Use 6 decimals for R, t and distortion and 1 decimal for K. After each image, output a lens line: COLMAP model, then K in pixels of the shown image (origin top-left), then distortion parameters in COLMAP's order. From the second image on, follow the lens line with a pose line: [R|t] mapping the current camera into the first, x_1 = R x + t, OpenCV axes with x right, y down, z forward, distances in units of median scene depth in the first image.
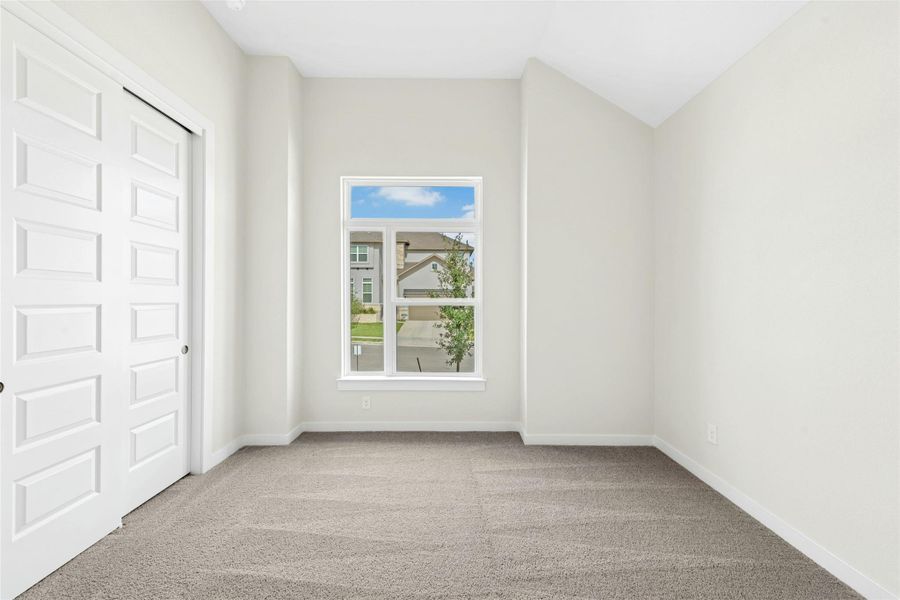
lens RADIAL K [[350.6, 0, 450.0], [0, 350.6, 300.0], [0, 0, 1]] dist [0.000403, -0.000227]
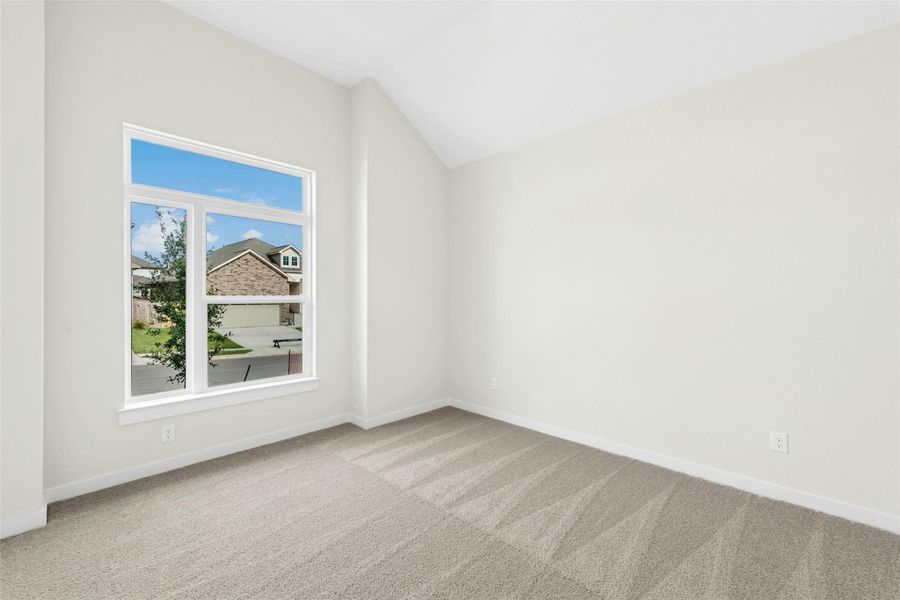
lens RADIAL K [[374.7, 0, 453.6], [0, 374.7, 297.9], [0, 0, 1]] dist [-0.002532, -0.000802]
pose [[0.689508, -0.003029, 0.724271, -0.437013], [0.001653, 0.999995, 0.002609, 0.000112], [-0.724276, -0.000602, 0.689510, -0.001449]]
